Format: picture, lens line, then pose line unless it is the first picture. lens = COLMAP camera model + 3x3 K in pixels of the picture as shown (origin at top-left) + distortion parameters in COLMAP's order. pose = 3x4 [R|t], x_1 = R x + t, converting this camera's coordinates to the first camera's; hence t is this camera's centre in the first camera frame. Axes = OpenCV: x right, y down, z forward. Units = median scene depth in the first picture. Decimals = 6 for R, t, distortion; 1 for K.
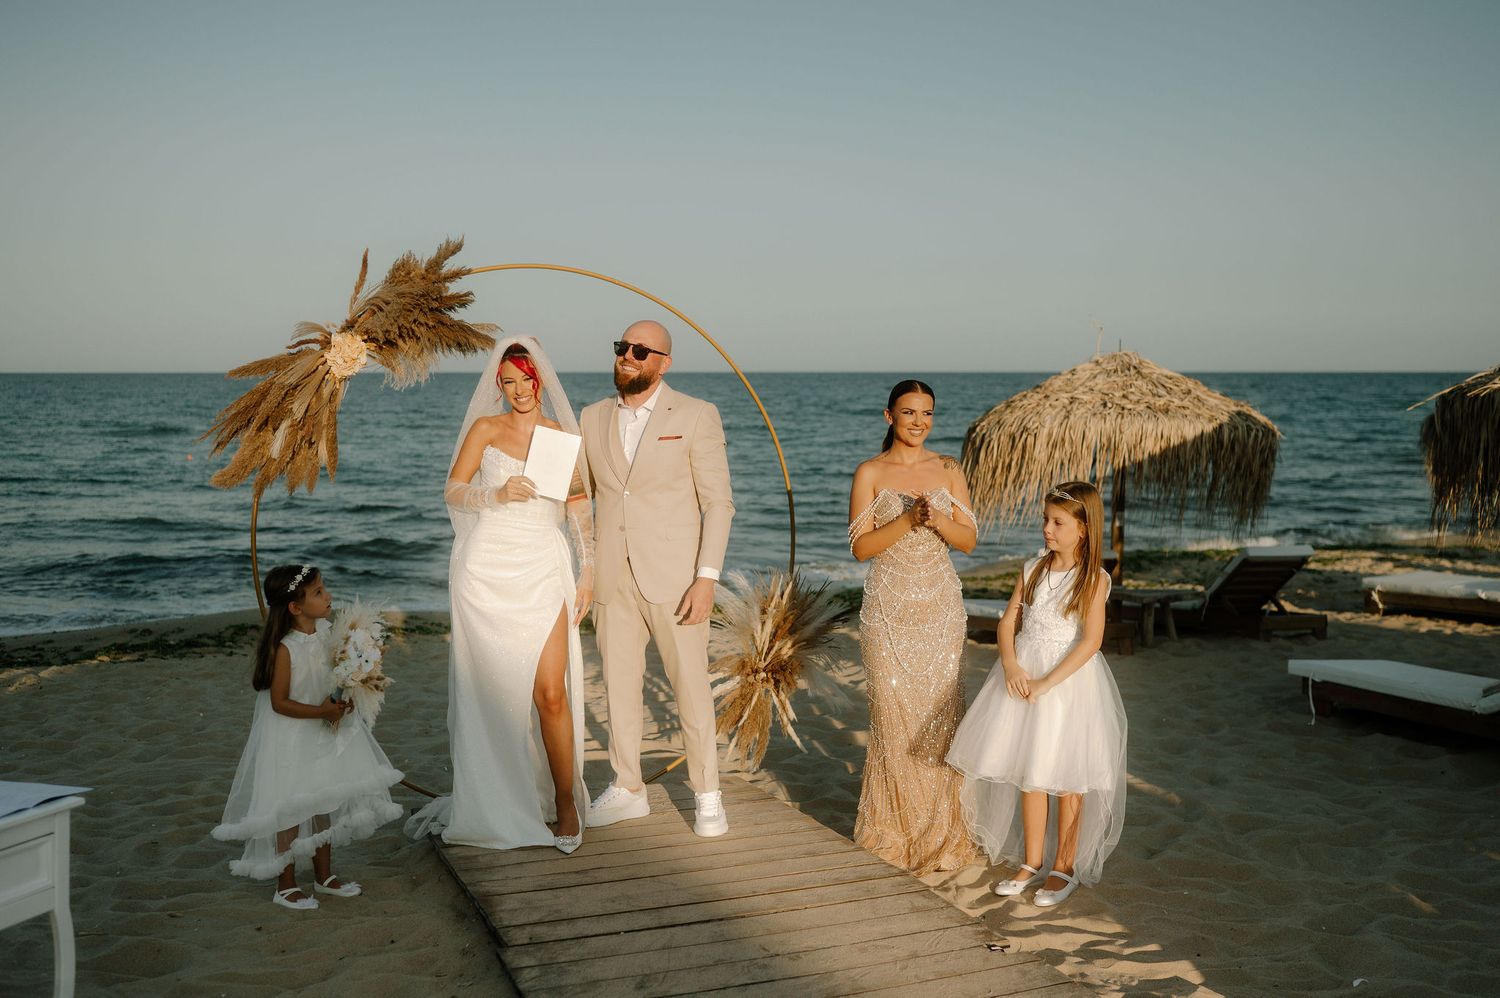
lens RADIAL K [[1479.7, 0, 744.1], [0, 1479.7, 505.2], [0, 0, 1]] dist [0.001278, 0.015048]
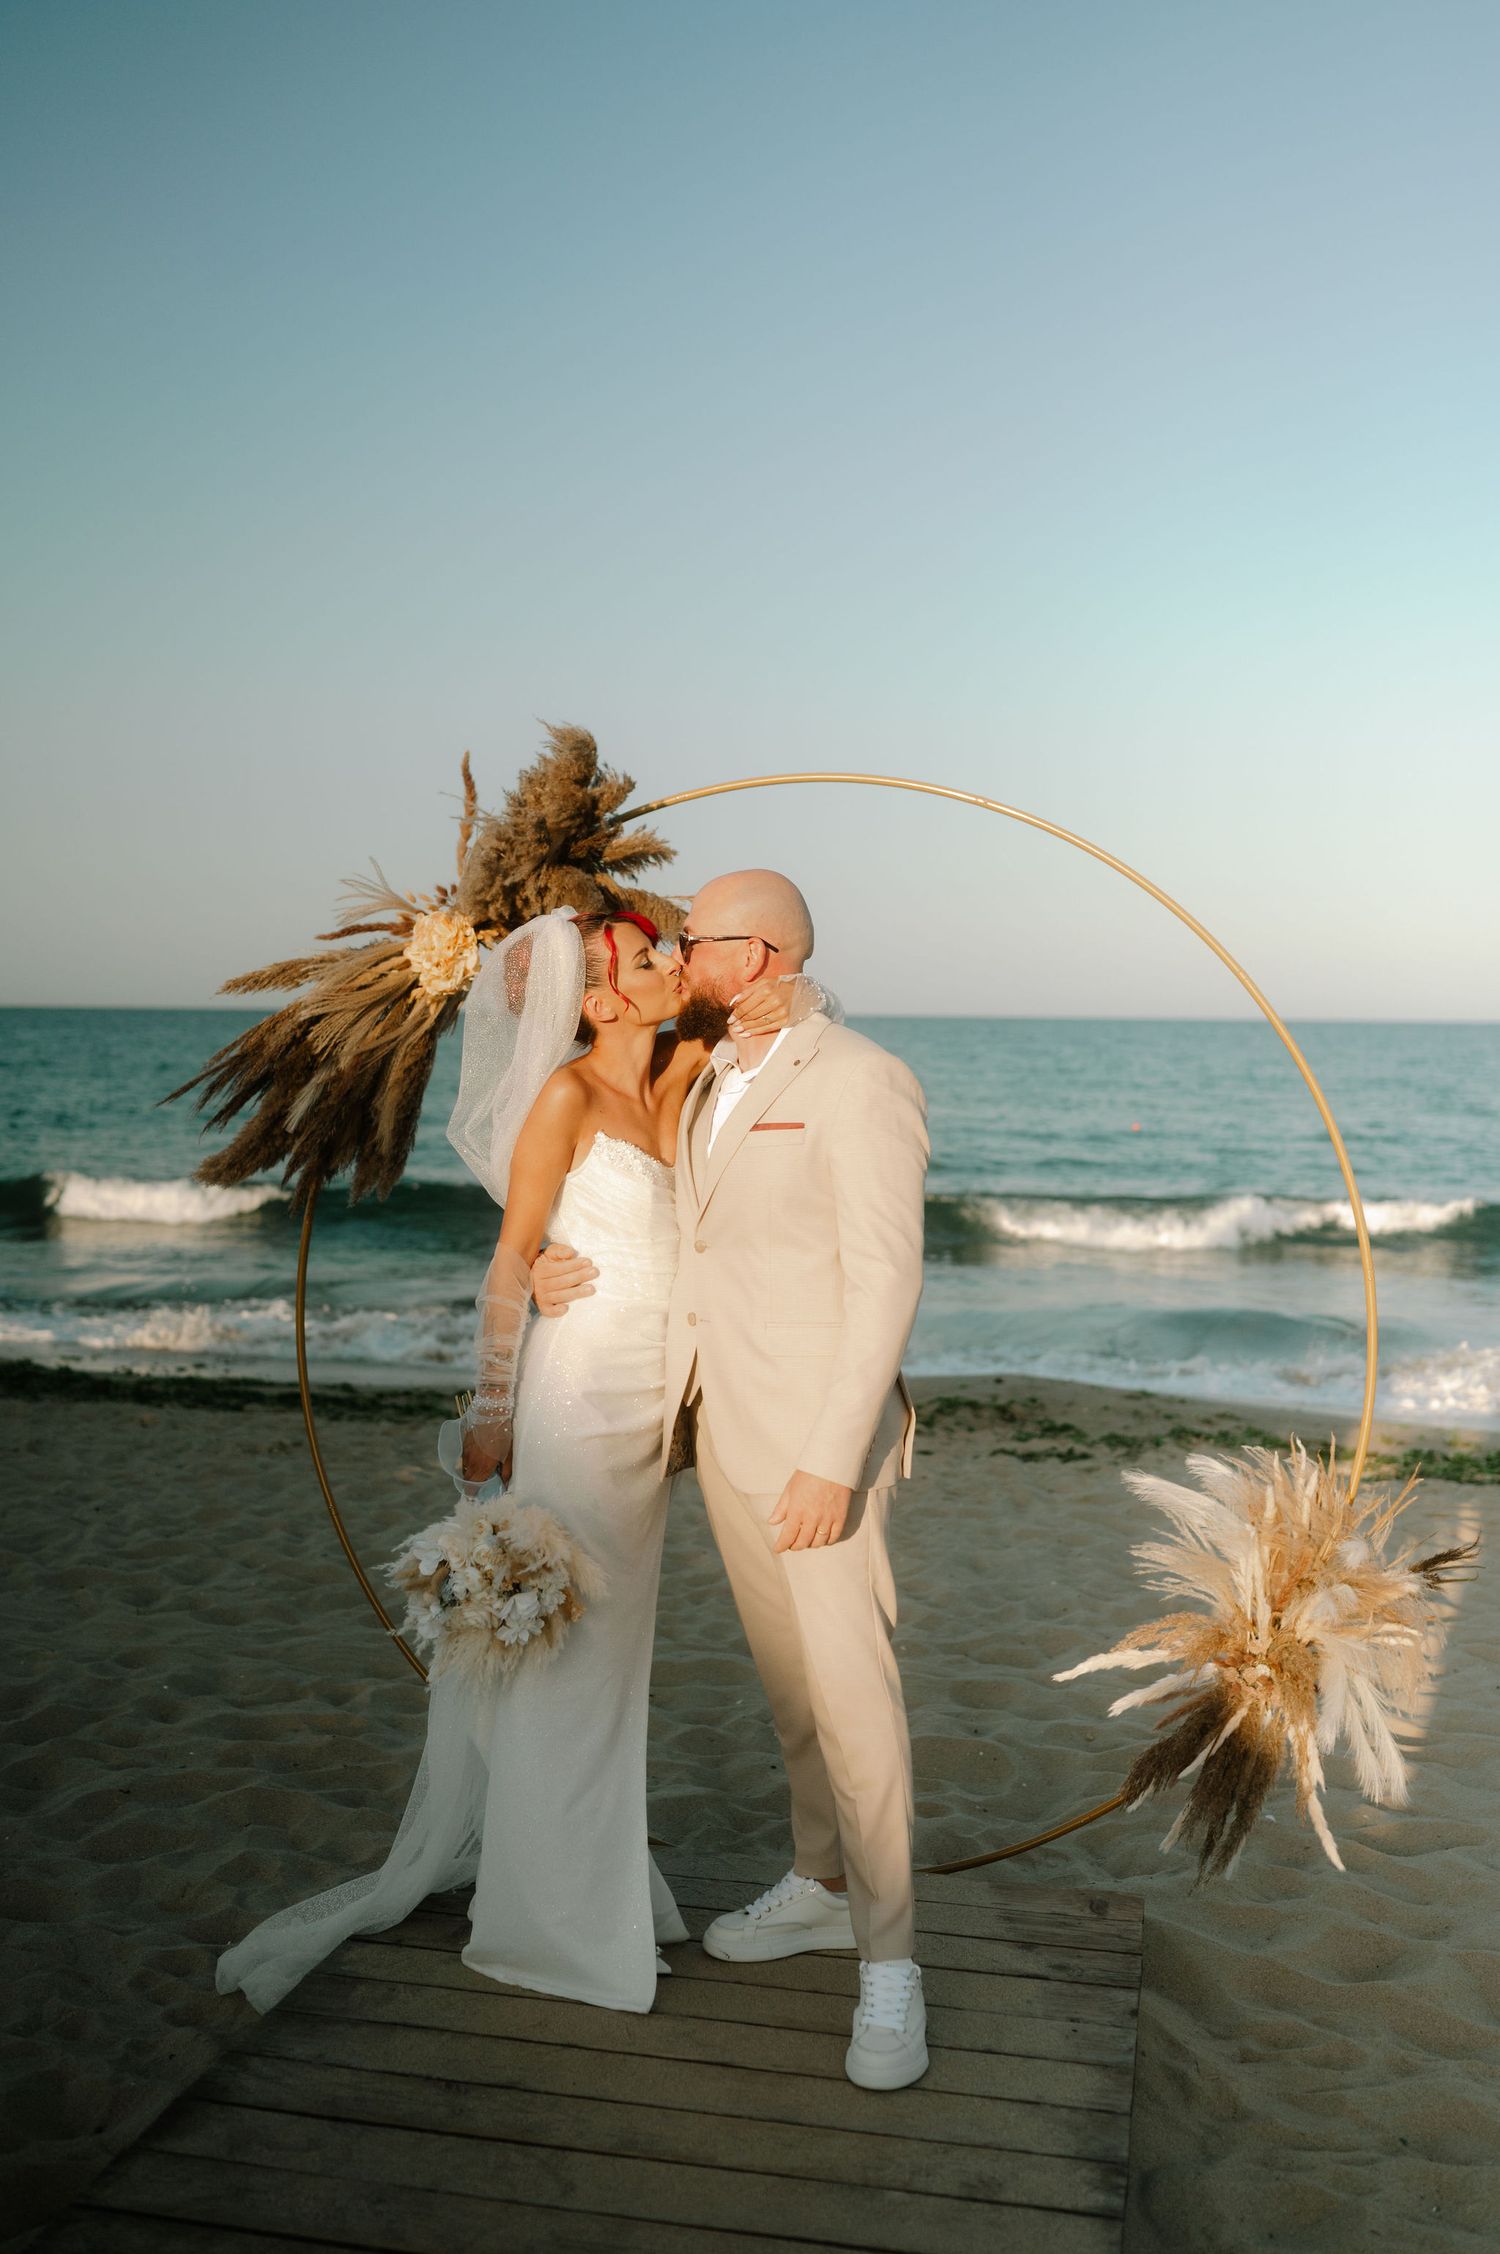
lens RADIAL K [[2167.6, 0, 744.3], [0, 2167.6, 1127.4], [0, 0, 1]] dist [0.000487, 0.016721]
pose [[0.854664, 0.065413, -0.515044, 0.241354], [-0.087443, 0.995996, -0.018608, -0.033076], [0.511764, 0.060941, 0.856962, 0.383382]]
